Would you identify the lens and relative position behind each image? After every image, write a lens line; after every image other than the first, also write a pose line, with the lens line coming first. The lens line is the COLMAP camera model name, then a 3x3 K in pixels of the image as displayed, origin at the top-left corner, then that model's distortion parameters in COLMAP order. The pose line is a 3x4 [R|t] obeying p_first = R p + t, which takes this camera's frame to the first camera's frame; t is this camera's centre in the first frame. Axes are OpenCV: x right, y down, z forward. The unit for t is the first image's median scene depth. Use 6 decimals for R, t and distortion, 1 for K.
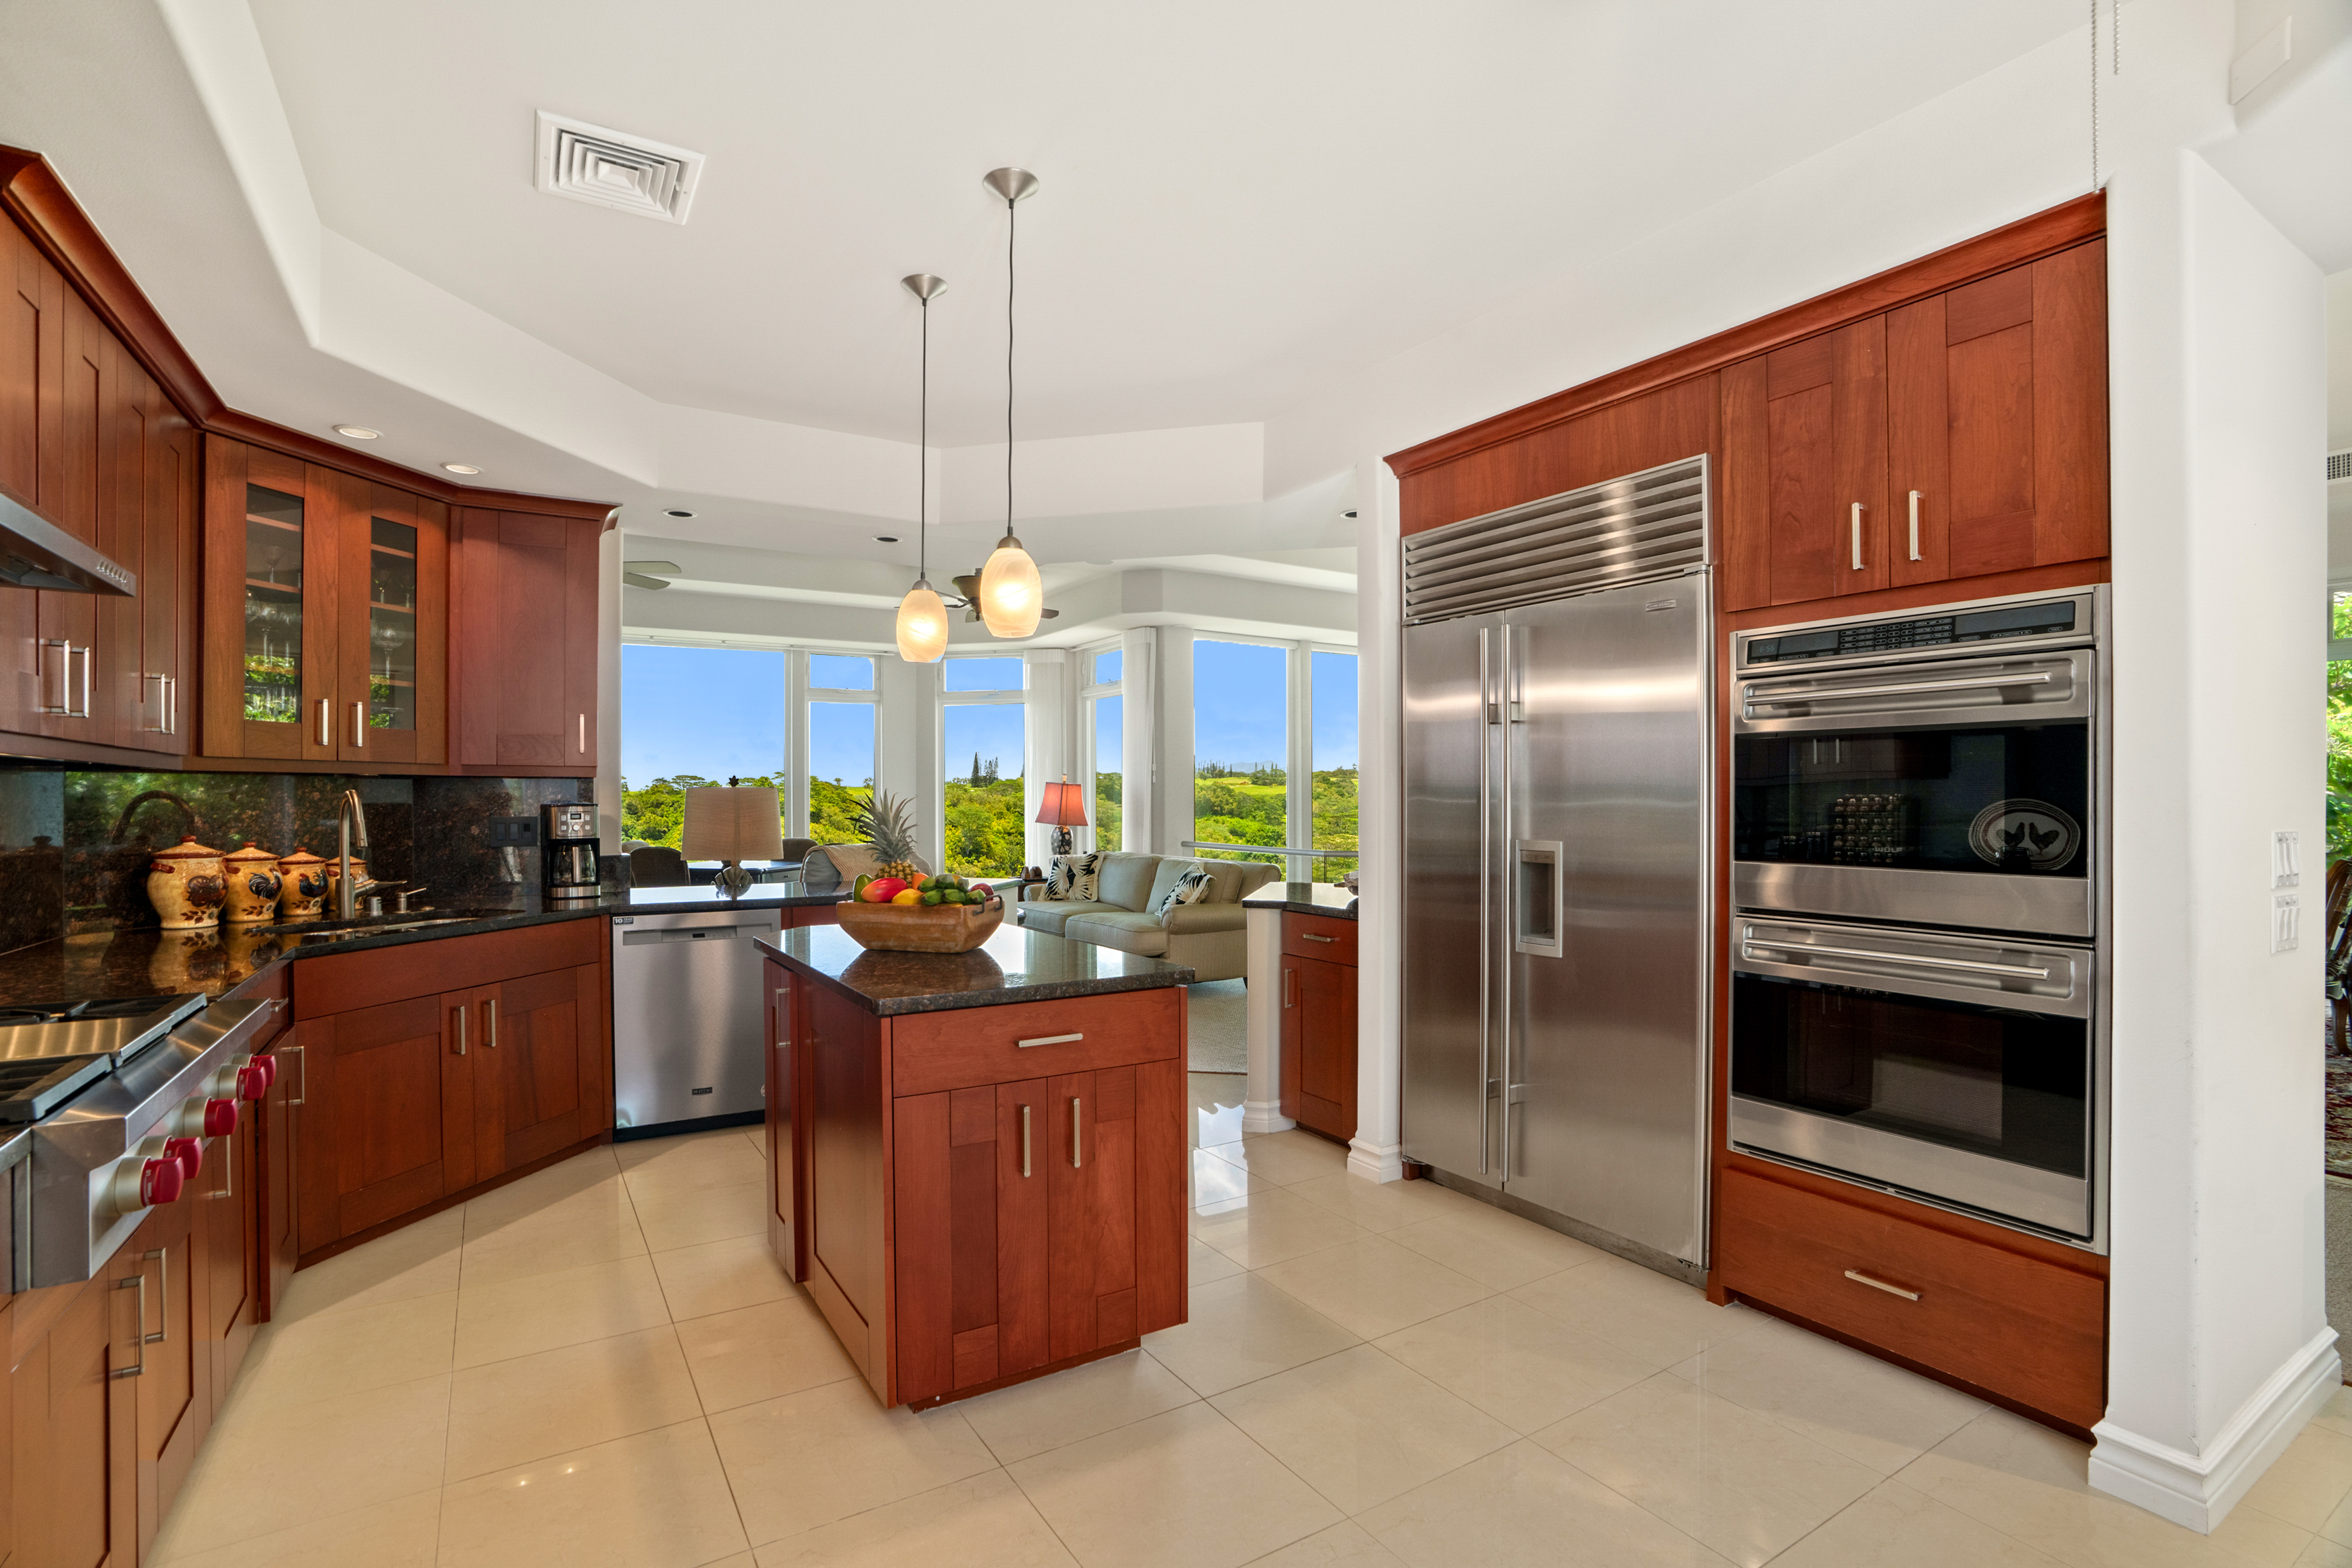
lens RADIAL K [[1194.1, 0, 1176.0], [0, 1194.1, 784.0], [0, 0, 1]] dist [-0.000419, -0.000162]
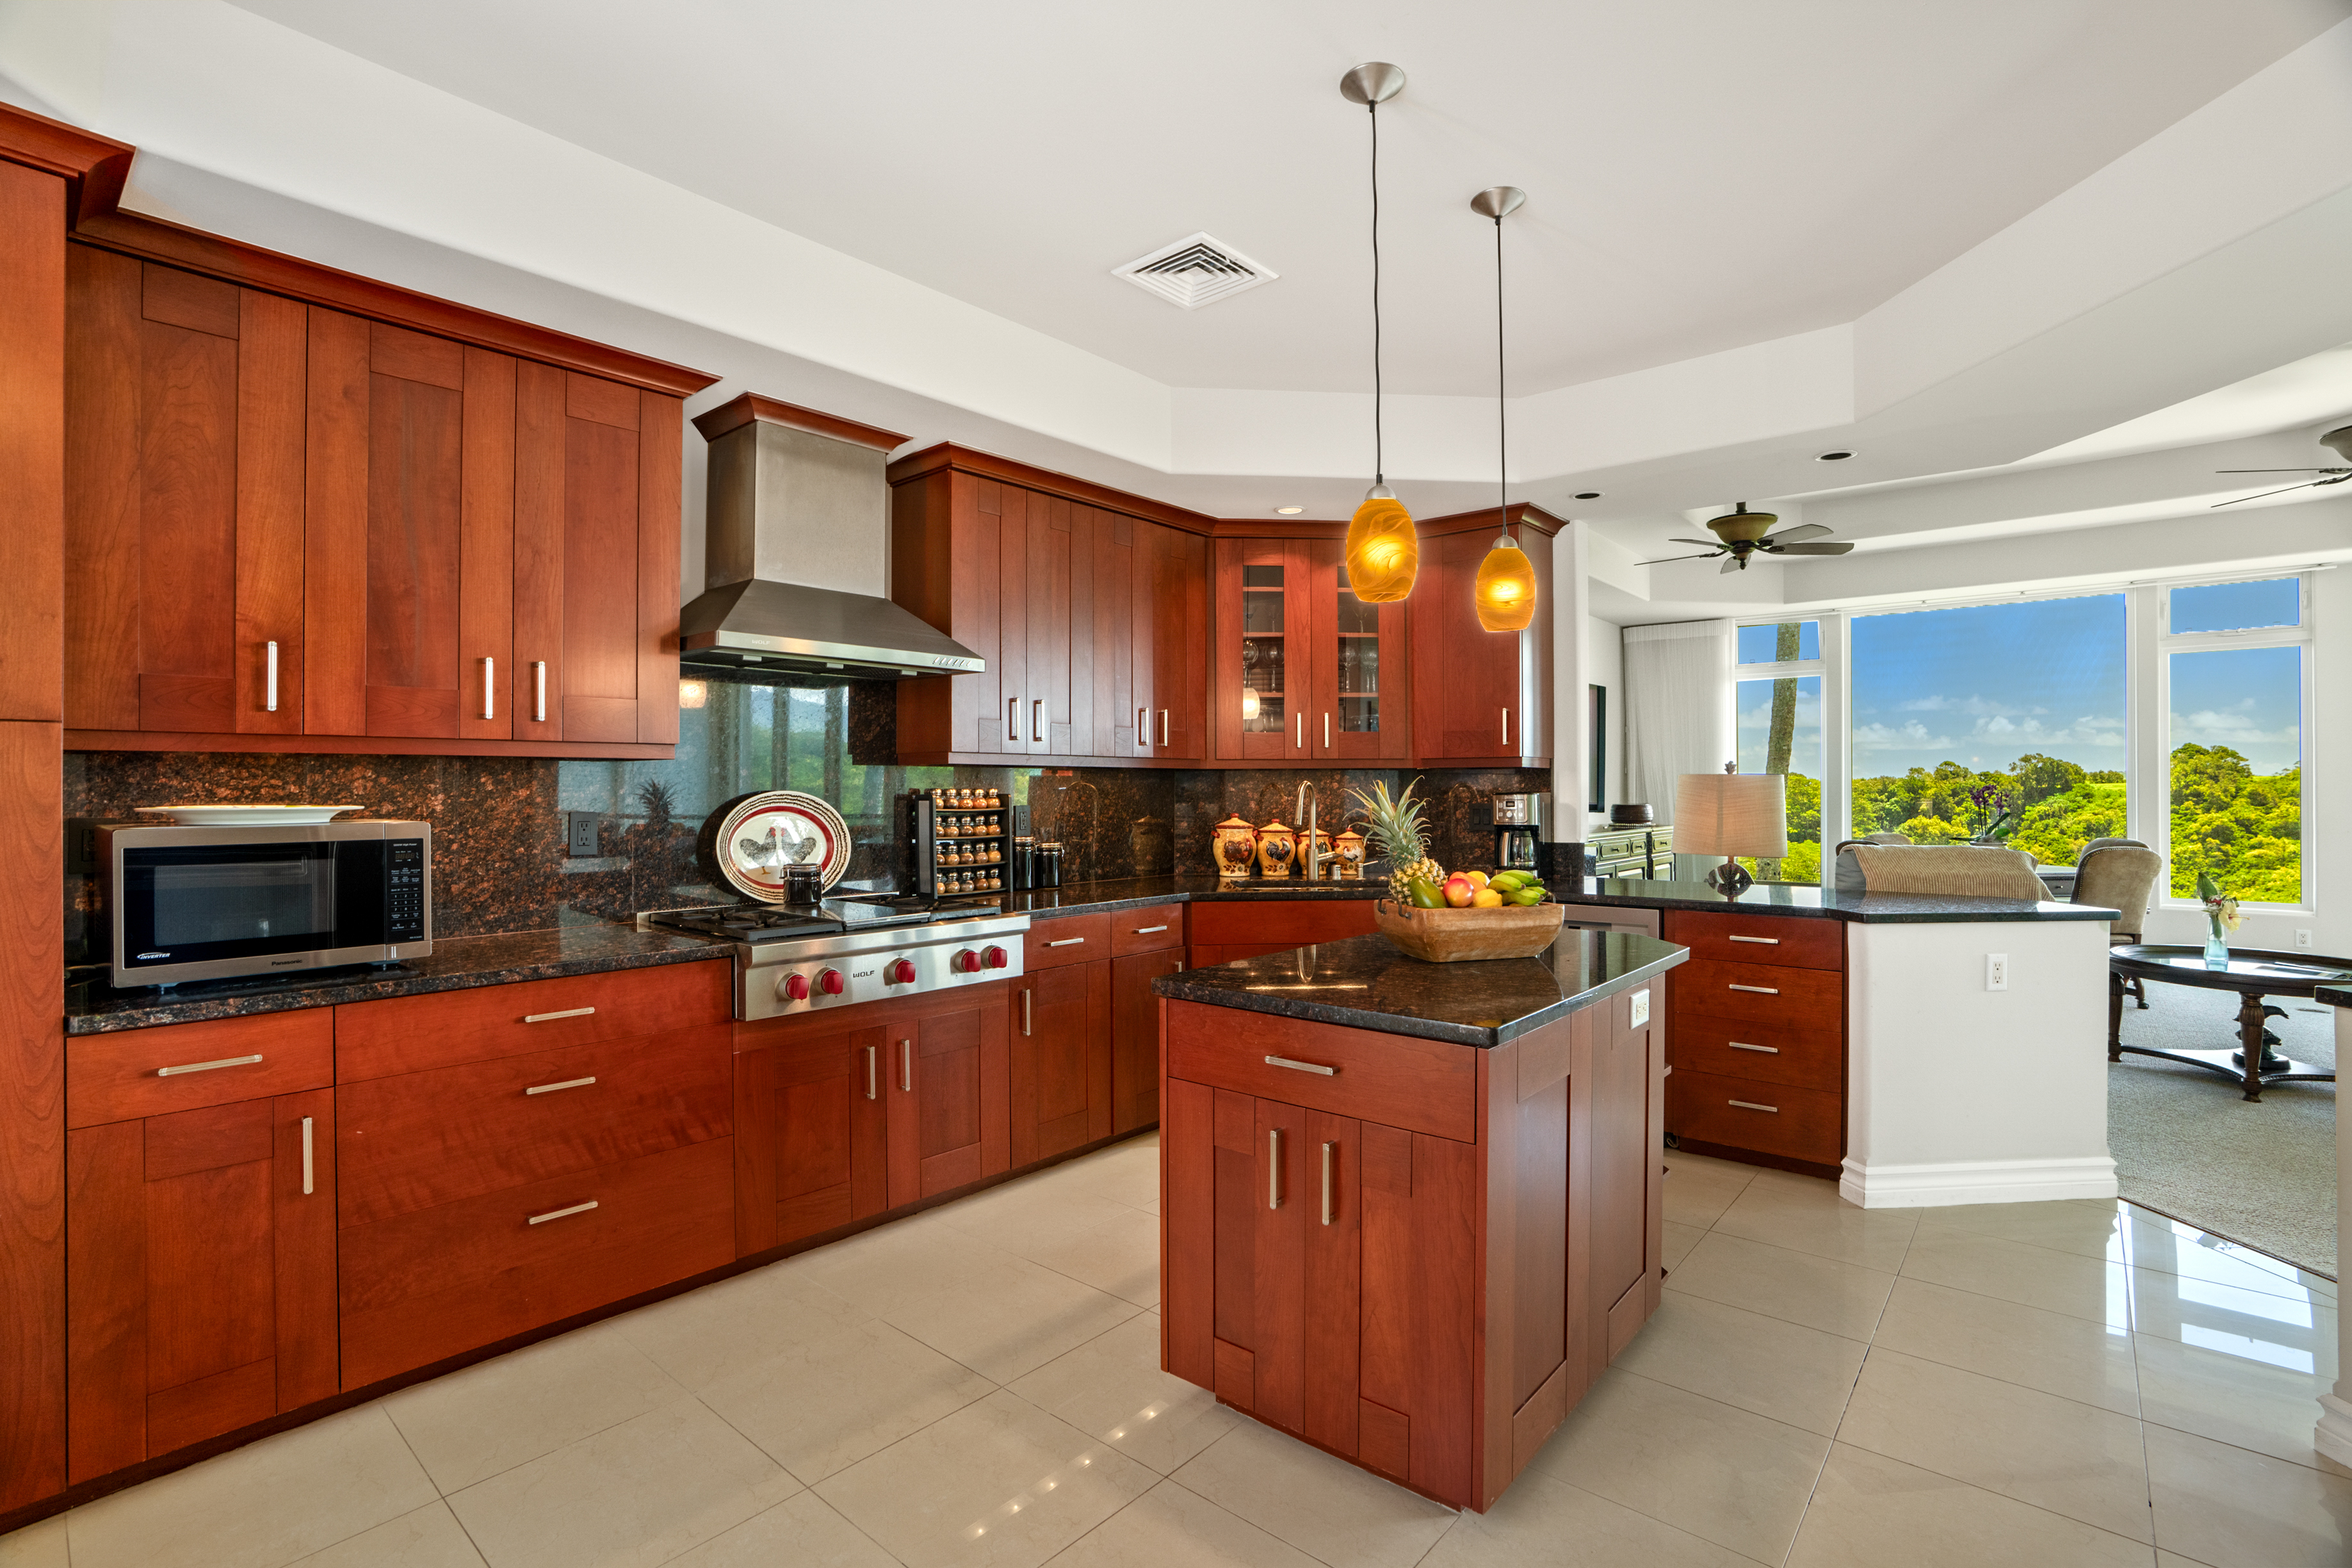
lens RADIAL K [[1183.5, 0, 1176.0], [0, 1183.5, 784.0], [0, 0, 1]] dist [0.002457, 0.000334]
pose [[0.297402, -0.000397, -0.954752, 0.519554], [0.012091, 0.999921, 0.003351, 0.001462], [0.954676, -0.012541, 0.297383, 0.489732]]
